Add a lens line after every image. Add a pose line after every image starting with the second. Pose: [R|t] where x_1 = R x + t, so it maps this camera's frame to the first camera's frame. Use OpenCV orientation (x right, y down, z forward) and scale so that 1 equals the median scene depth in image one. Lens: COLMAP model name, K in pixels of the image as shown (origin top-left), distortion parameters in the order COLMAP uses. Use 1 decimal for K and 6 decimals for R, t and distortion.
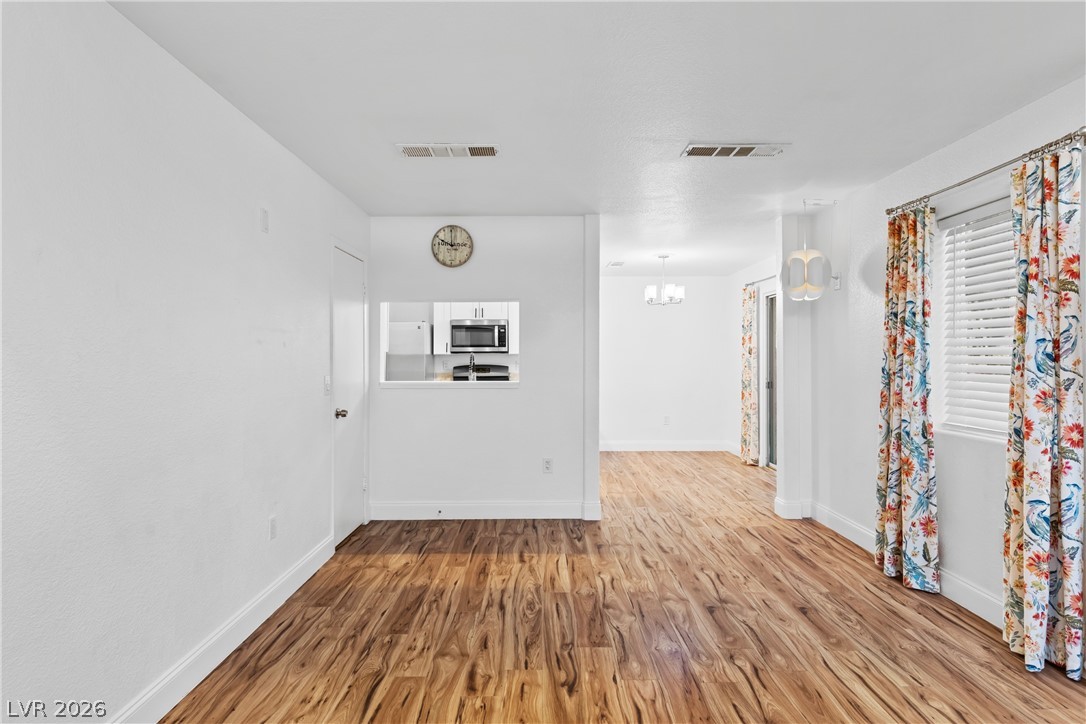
lens RADIAL K [[563.7, 0, 538.1], [0, 563.7, 359.9], [0, 0, 1]] dist [0.002752, 0.001587]
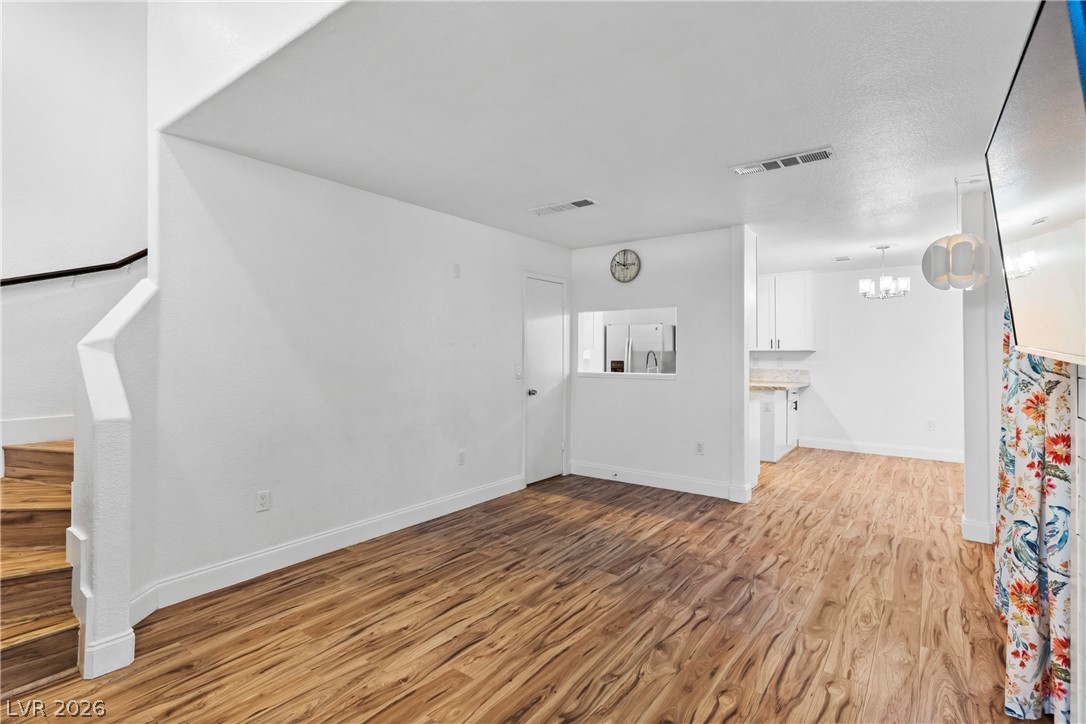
lens RADIAL K [[516.1, 0, 541.7], [0, 516.1, 348.2], [0, 0, 1]] dist [-0.001659, 0.002017]
pose [[0.801131, -0.003451, -0.598479, 0.542248], [-0.005405, 0.999901, -0.013001, -0.001326], [0.598465, 0.013651, 0.801033, -0.054141]]
